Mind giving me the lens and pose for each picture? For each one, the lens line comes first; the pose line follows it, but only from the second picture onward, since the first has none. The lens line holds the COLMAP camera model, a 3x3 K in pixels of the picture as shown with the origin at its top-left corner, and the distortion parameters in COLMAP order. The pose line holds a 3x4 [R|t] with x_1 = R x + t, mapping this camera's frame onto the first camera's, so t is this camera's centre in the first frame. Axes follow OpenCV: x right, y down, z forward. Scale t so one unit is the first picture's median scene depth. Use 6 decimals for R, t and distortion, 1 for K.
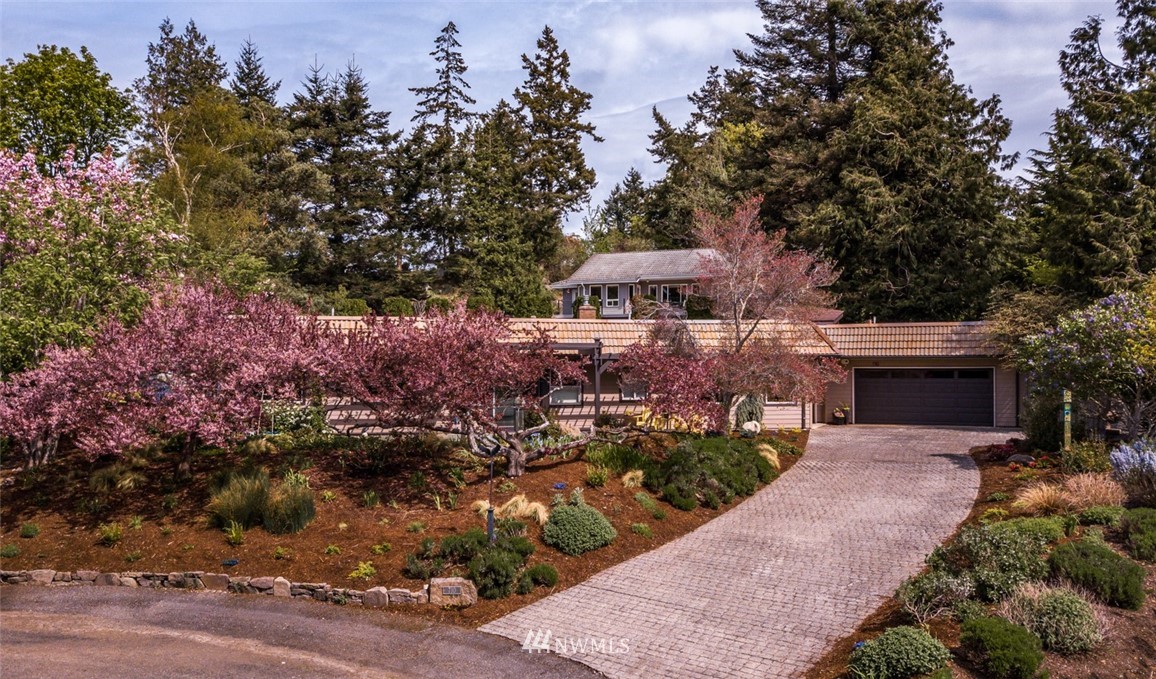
lens RADIAL K [[874.6, 0, 644.5], [0, 874.6, 362.5], [0, 0, 1]] dist [0.035359, -0.013421]
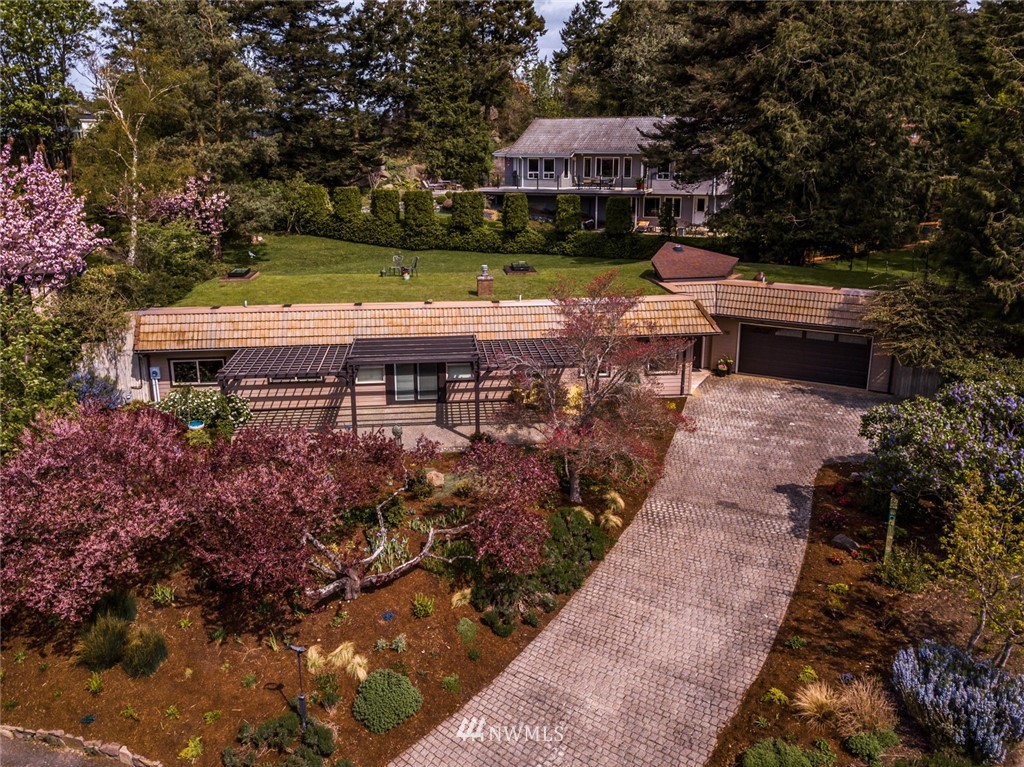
lens RADIAL K [[770.0, 0, 514.1], [0, 770.0, 384.5], [0, 0, 1]] dist [0.034399, -0.004893]
pose [[0.995714, 0.032021, -0.086765, 0.033237], [-0.011465, 0.973651, 0.227753, -0.090346], [0.091772, -0.225783, 0.969845, 0.031710]]
